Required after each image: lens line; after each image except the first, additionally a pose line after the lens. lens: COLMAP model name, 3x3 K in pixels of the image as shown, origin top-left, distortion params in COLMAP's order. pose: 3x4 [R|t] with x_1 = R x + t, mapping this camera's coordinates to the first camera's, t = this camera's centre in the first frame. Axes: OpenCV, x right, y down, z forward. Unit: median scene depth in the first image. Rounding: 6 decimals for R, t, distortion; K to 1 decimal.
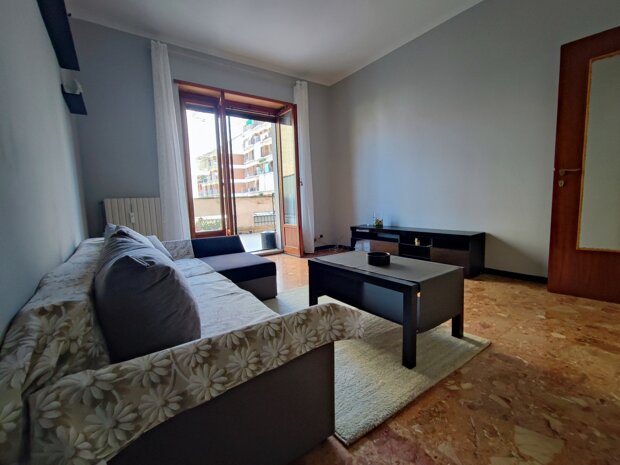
lens RADIAL K [[279.8, 0, 310.7], [0, 279.8, 230.5], [0, 0, 1]] dist [-0.006861, 0.002227]
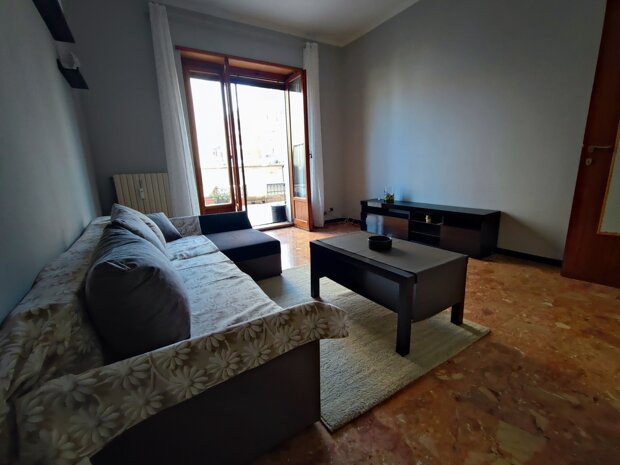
lens RADIAL K [[279.8, 0, 310.4], [0, 279.8, 230.5], [0, 0, 1]] dist [-0.006861, 0.002227]
pose [[0.998311, 0.012793, -0.056672, 0.066054], [-0.006032, 0.993008, 0.117897, -0.069484], [0.057784, -0.117356, 0.991407, 0.025975]]
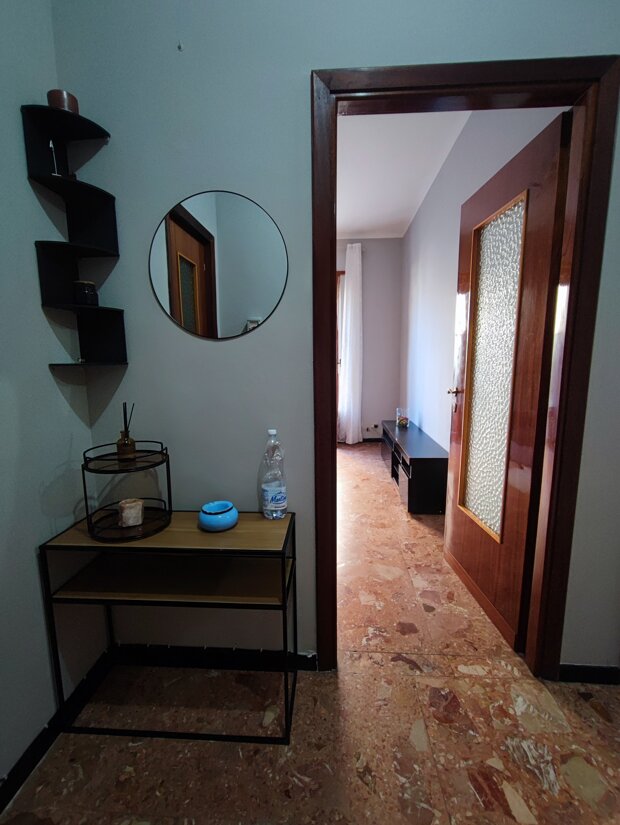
lens RADIAL K [[372.3, 0, 310.2], [0, 372.3, 415.0], [0, 0, 1]] dist [-0.006861, 0.002227]
pose [[0.769041, 0.125174, -0.626824, 1.814857], [-0.085822, 0.991979, 0.092800, -0.312788], [0.633412, -0.017571, 0.773615, 0.086659]]
